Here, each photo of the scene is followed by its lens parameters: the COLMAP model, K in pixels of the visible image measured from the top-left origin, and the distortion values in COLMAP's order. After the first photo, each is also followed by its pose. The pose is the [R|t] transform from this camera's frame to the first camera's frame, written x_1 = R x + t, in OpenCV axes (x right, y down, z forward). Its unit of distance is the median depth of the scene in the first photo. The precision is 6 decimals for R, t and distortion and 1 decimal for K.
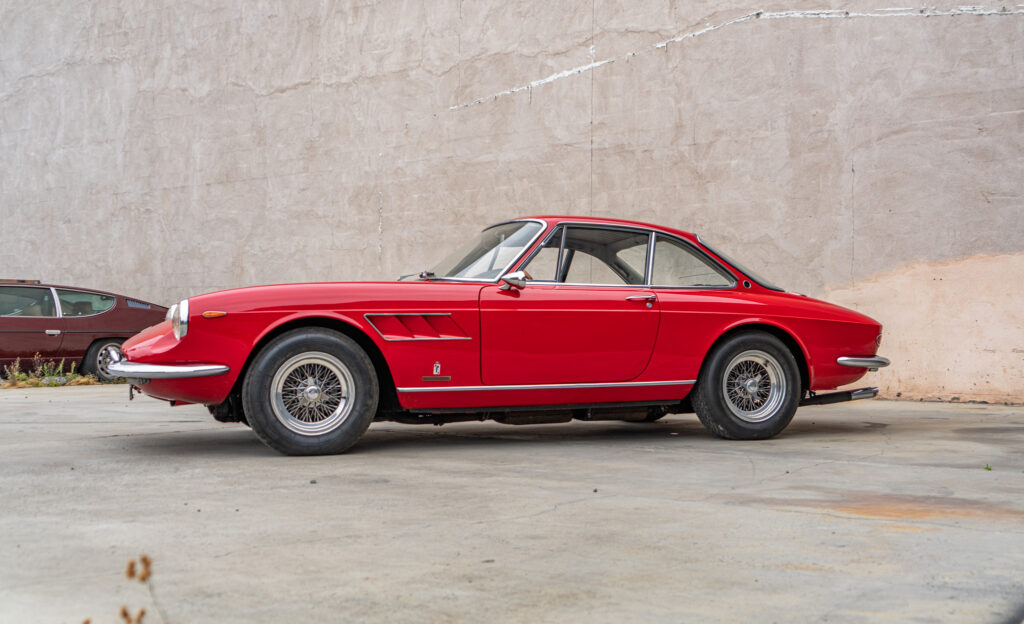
lens RADIAL K [[1116.4, 0, 528.0], [0, 1116.4, 273.9], [0, 0, 1]] dist [-0.002866, 0.000000]
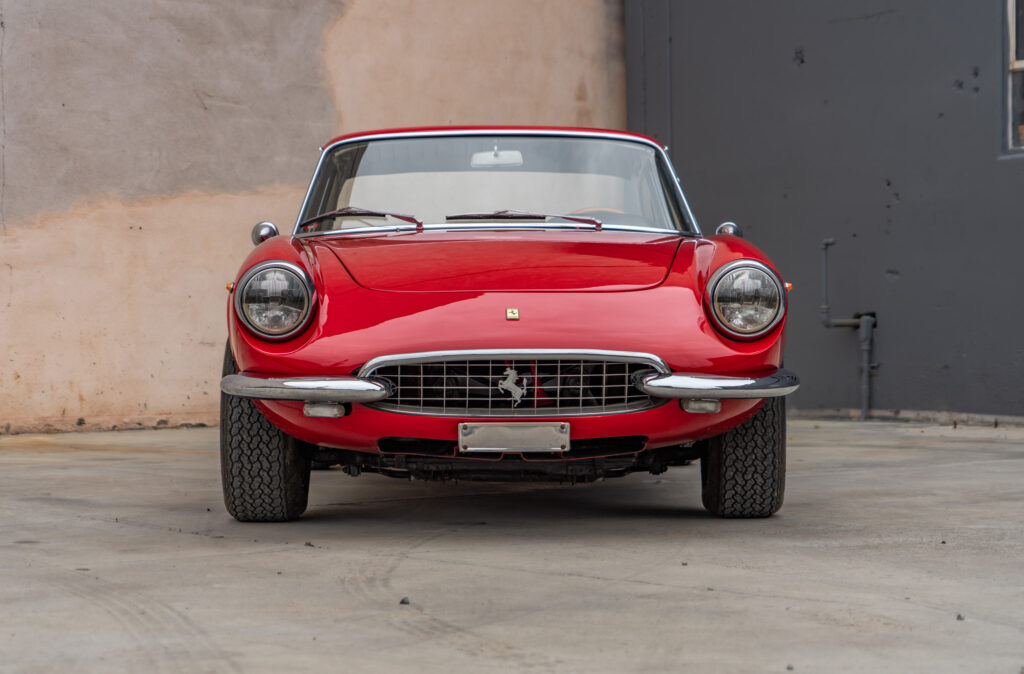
lens RADIAL K [[2410.6, 0, 515.3], [0, 2410.6, 342.8], [0, 0, 1]] dist [0.095564, 0.000000]
pose [[0.301505, -0.017482, 0.953304, -0.796509], [-0.045488, 0.998430, 0.032696, 0.014384], [-0.952379, -0.053222, 0.300237, 0.395411]]
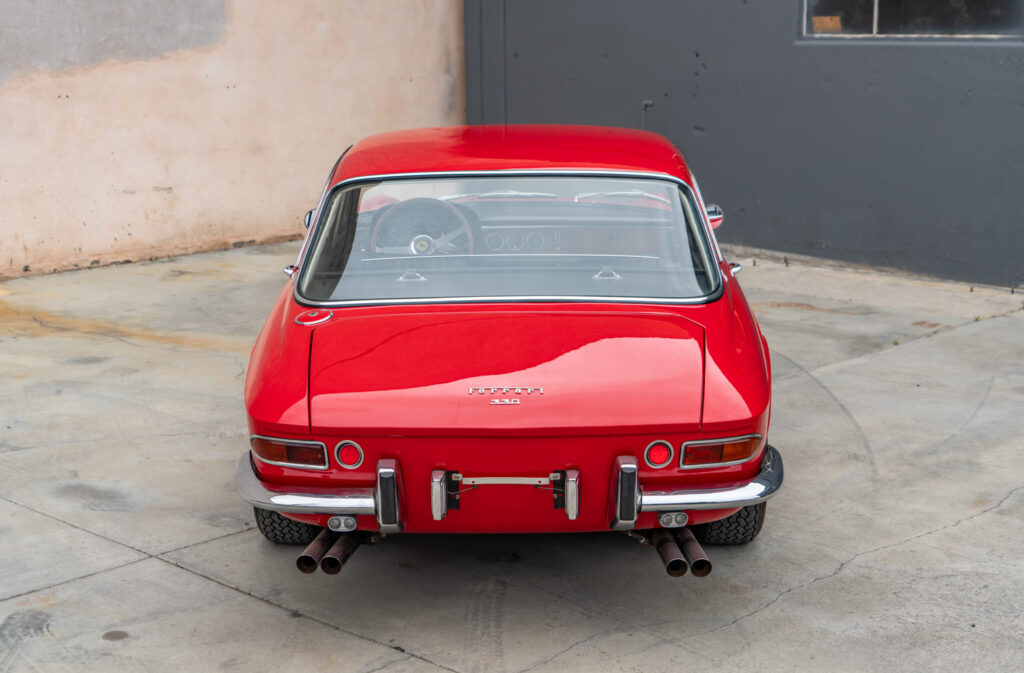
lens RADIAL K [[1737.5, 0, 527.9], [0, 1737.5, 379.6], [0, 0, 1]] dist [0.056270, 0.000000]
pose [[0.150426, -0.228955, 0.961744, -0.658186], [-0.054024, 0.969456, 0.239241, -0.097504], [-0.987144, -0.087946, 0.133462, 0.536357]]
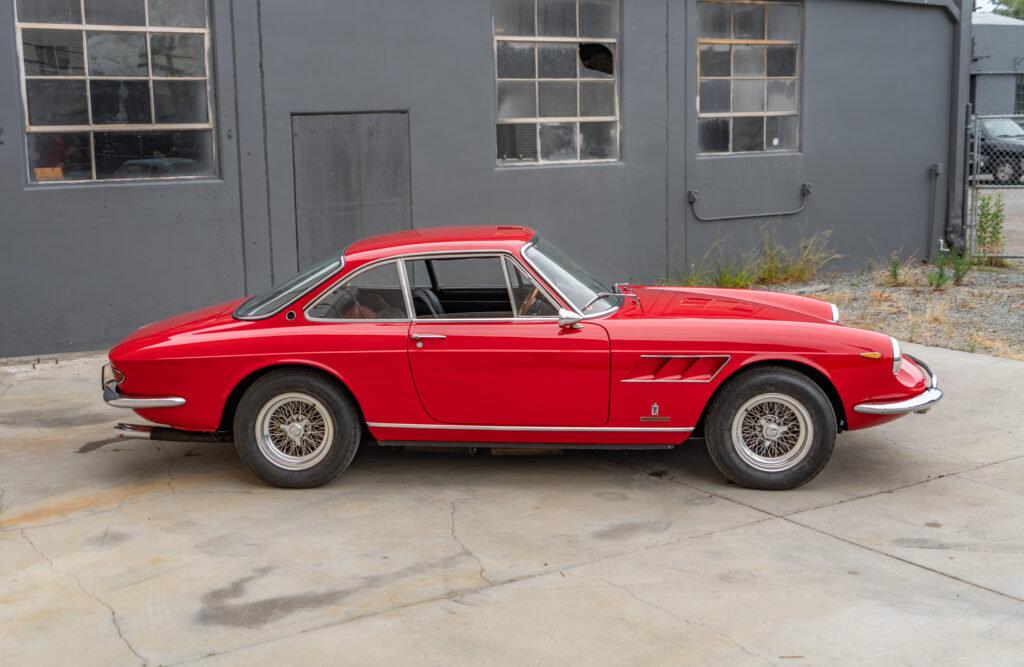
lens RADIAL K [[1211.7, 0, 480.5], [0, 1211.7, 301.1], [0, 0, 1]] dist [0.044105, 0.000000]
pose [[-0.924049, -0.044610, 0.379662, -0.239134], [-0.014758, 0.996590, 0.081178, -0.045818], [-0.381989, 0.069410, -0.921557, 1.278492]]
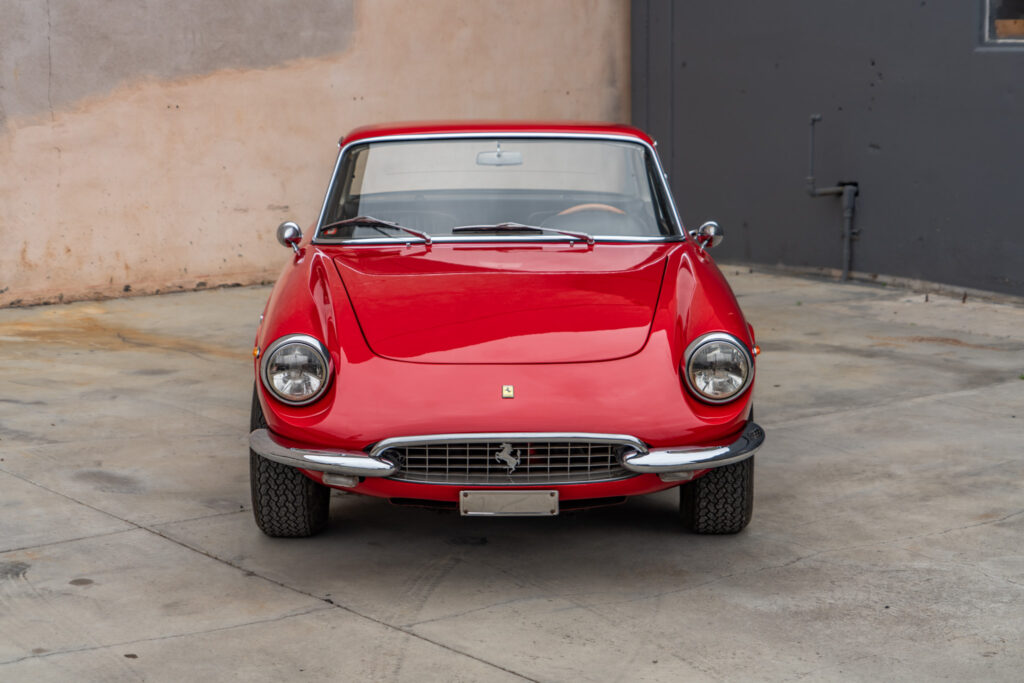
lens RADIAL K [[2265.2, 0, 501.9], [0, 2265.2, 345.3], [0, 0, 1]] dist [0.094869, 0.000000]
pose [[0.316619, -0.159976, 0.934965, -0.814015], [-0.045695, 0.981959, 0.183491, -0.107791], [-0.947451, -0.100820, 0.303597, 0.387478]]
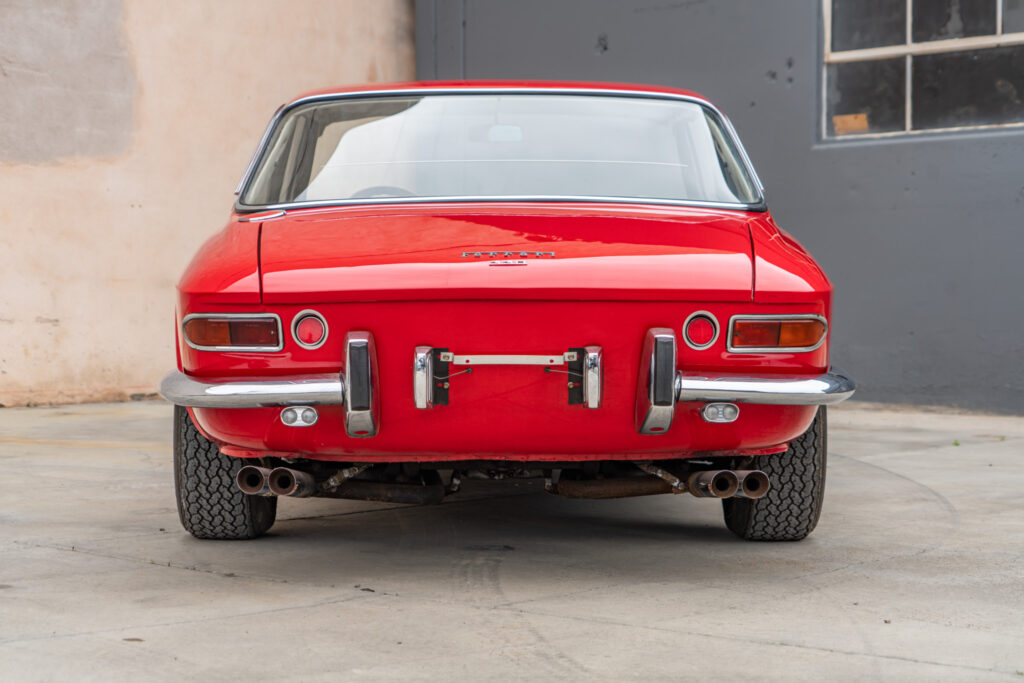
lens RADIAL K [[2100.8, 0, 530.8], [0, 2100.8, 340.8], [0, 0, 1]] dist [0.105387, 0.000000]
pose [[0.120769, -0.030263, 0.992219, -0.658252], [-0.060645, 0.997443, 0.037804, 0.017558], [-0.990826, -0.064738, 0.118625, 0.544659]]
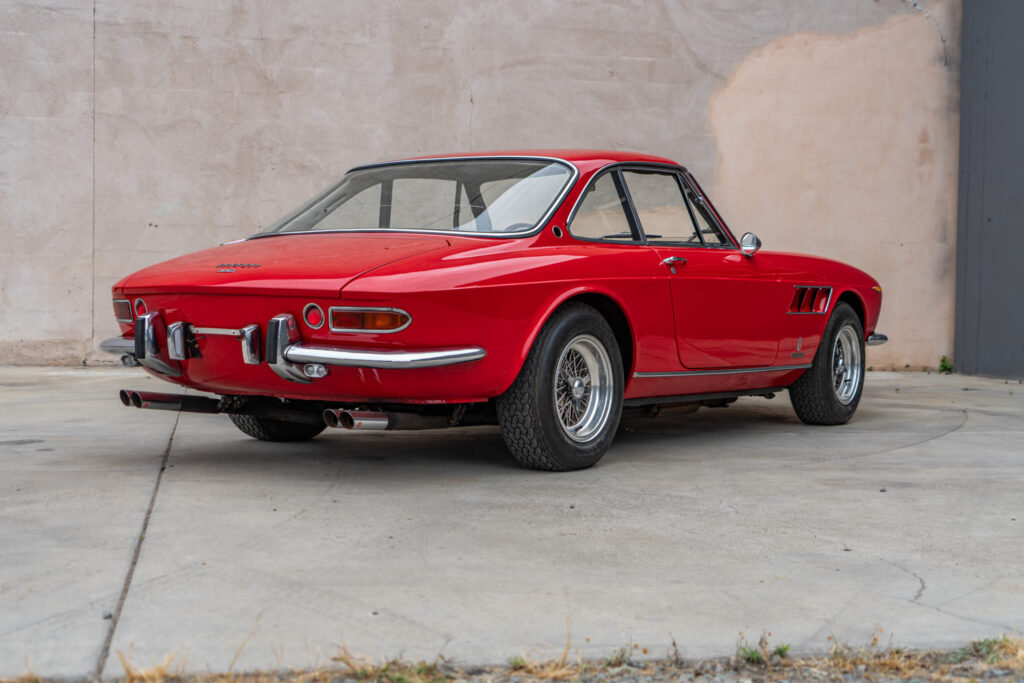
lens RADIAL K [[1487.2, 0, 515.0], [0, 1487.2, 340.5], [0, 0, 1]] dist [0.039557, 0.000000]
pose [[0.692037, -0.020139, 0.721581, -0.515320], [-0.054817, 0.995258, 0.080349, -0.004303], [-0.719778, -0.095159, 0.687651, 0.185078]]
